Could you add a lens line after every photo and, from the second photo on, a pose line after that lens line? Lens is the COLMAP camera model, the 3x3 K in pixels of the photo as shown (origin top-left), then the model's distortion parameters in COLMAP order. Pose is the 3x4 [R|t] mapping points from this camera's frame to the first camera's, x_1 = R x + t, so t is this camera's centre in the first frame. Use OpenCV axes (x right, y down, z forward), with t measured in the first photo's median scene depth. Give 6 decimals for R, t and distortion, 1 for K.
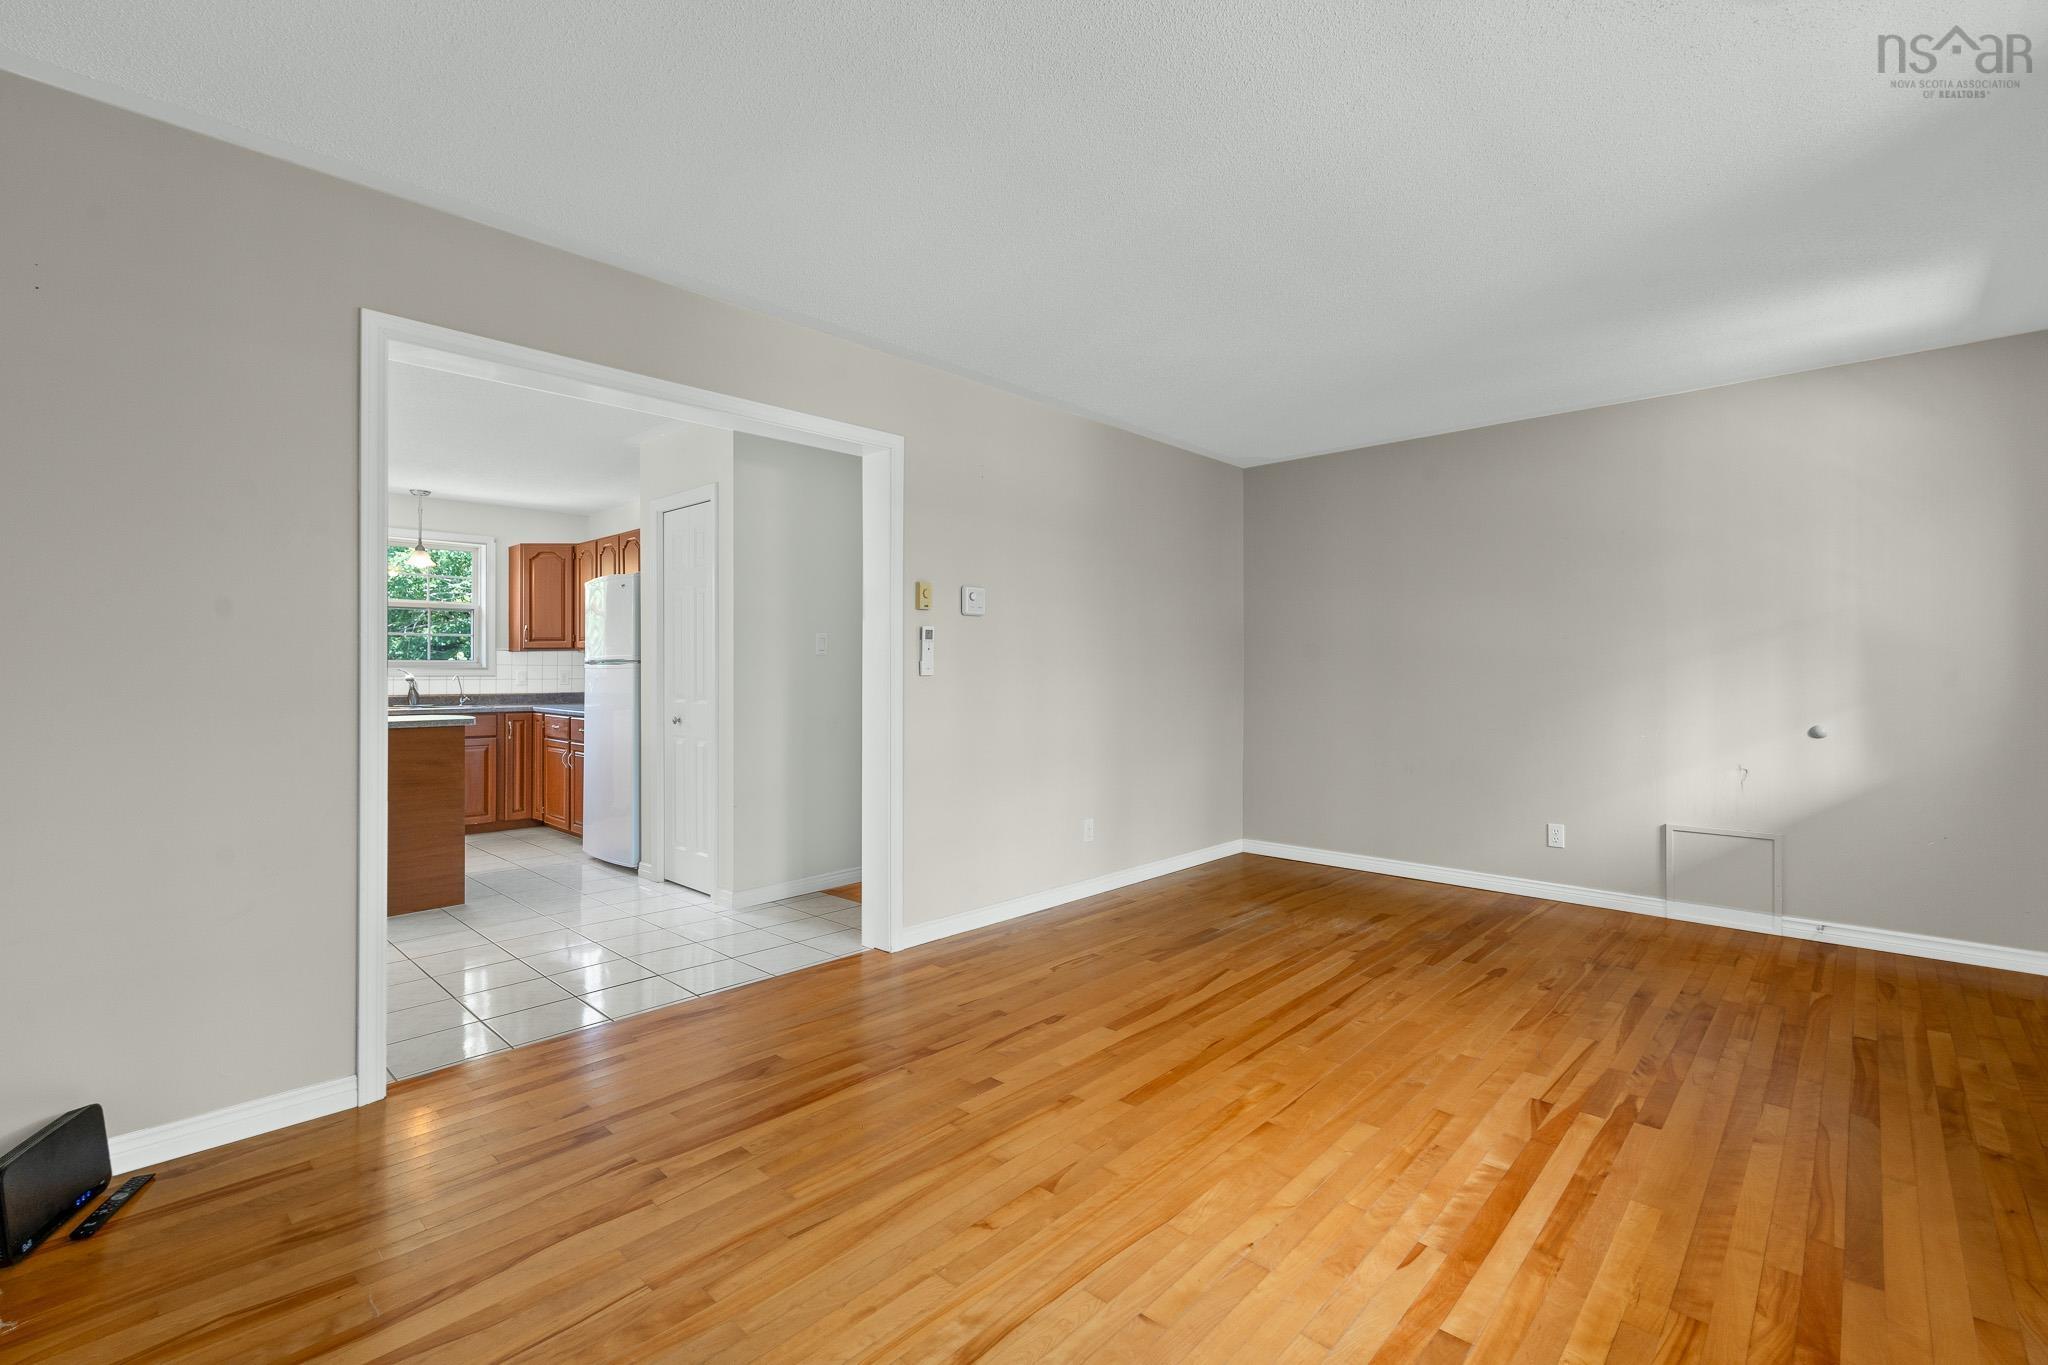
lens RADIAL K [[897.1, 0, 1036.0], [0, 897.1, 672.8], [0, 0, 1]] dist [-0.002016, -0.000306]
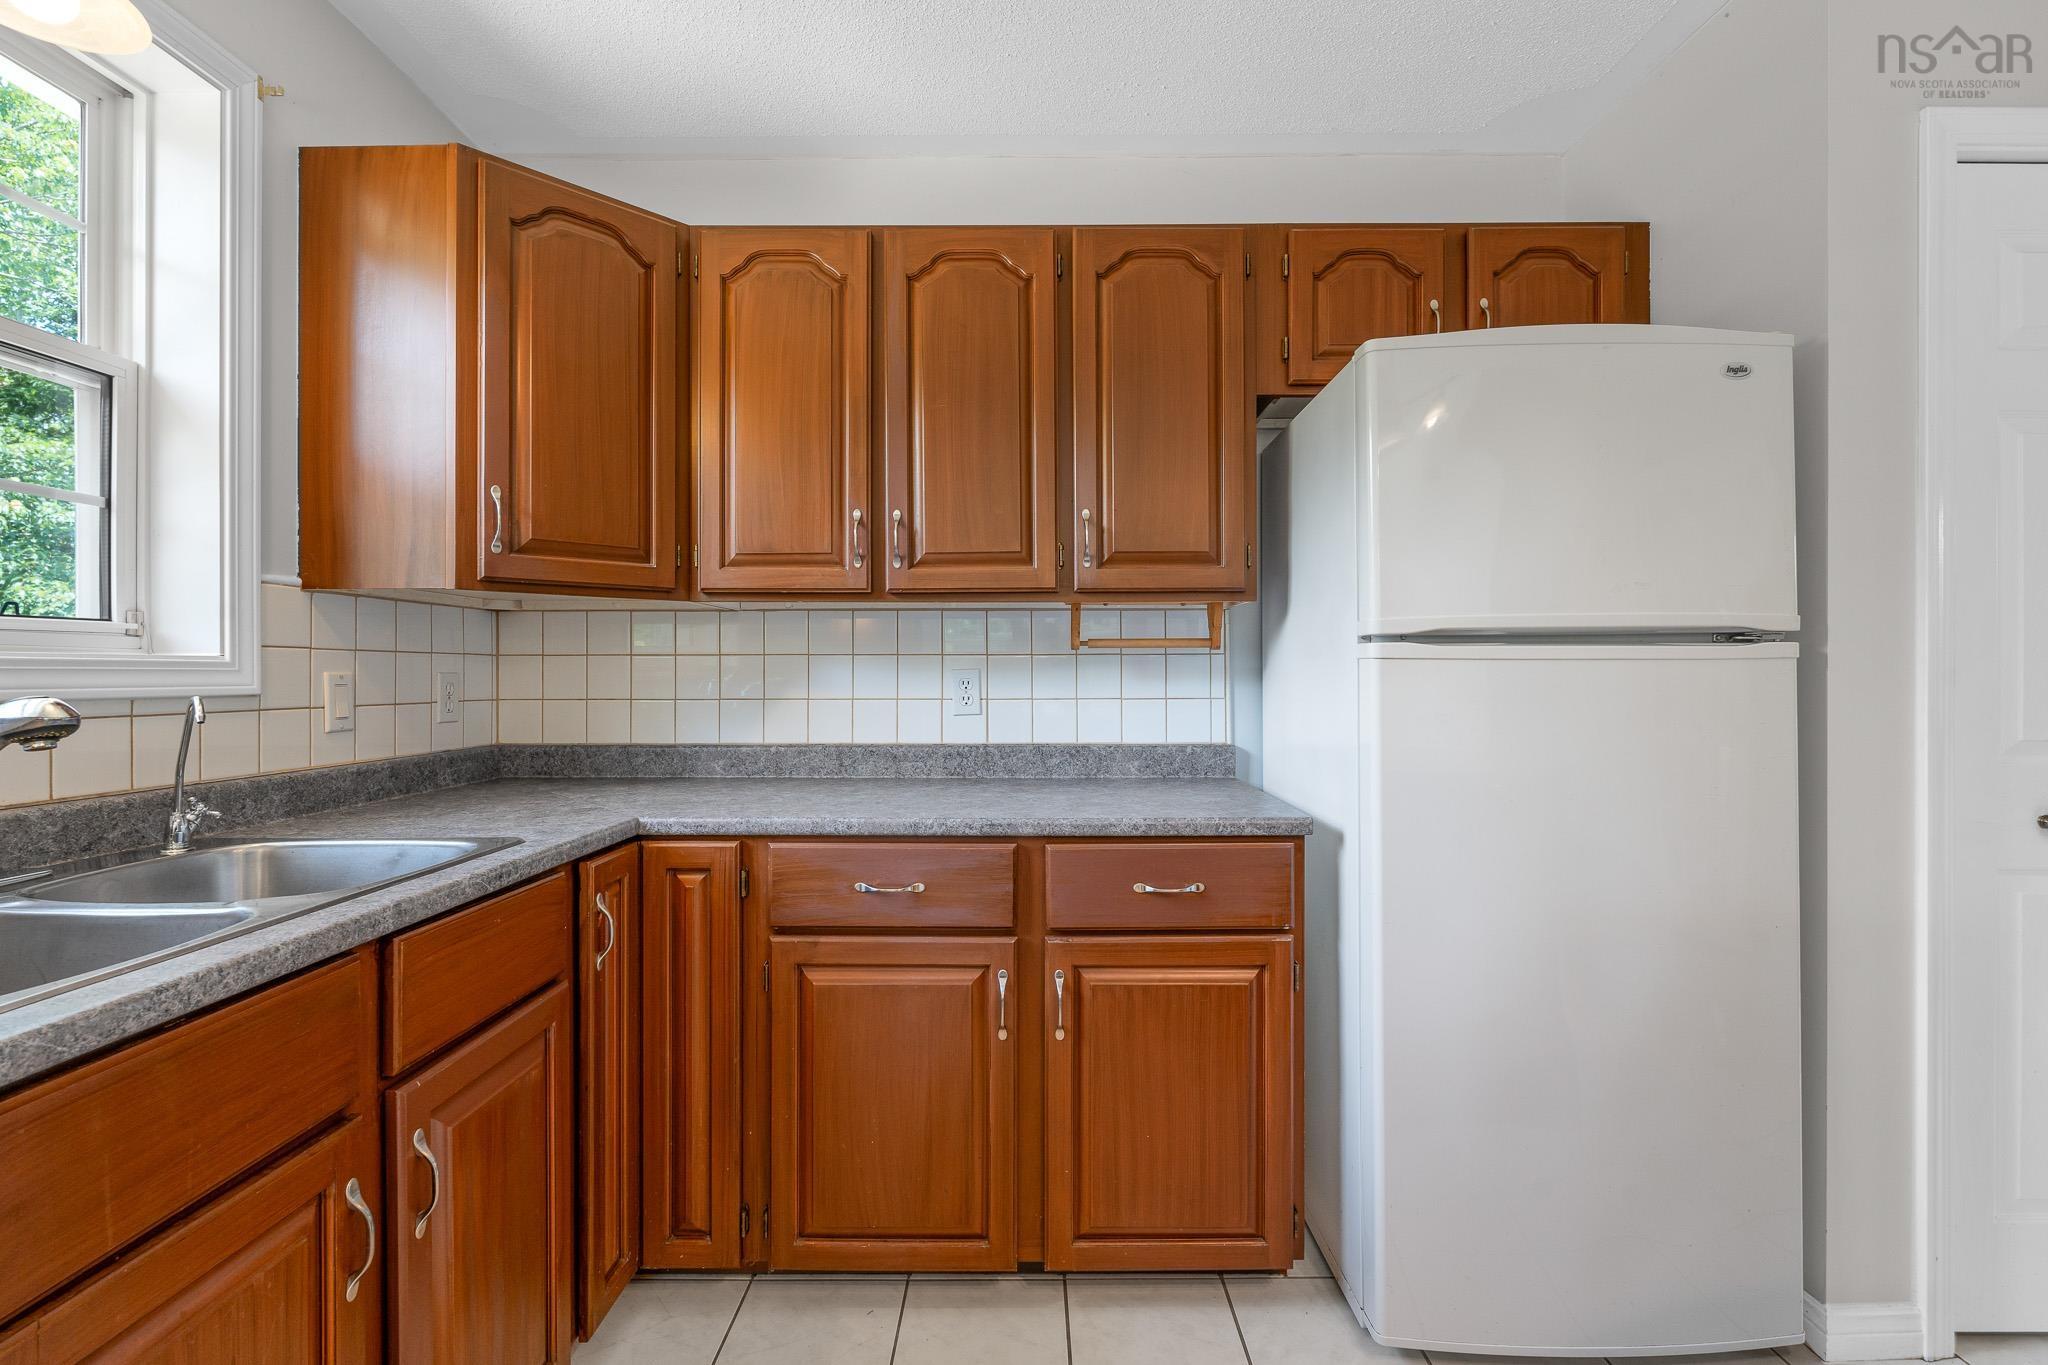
lens RADIAL K [[897.1, 0, 1018.4], [0, 897.1, 671.7], [0, 0, 1]] dist [-0.002016, -0.000306]
pose [[0.741405, 0.000402, 0.671058, -0.671939], [0.005022, 0.999968, -0.006148, 0.000011], [-0.671039, 0.007929, 0.741379, 0.773659]]
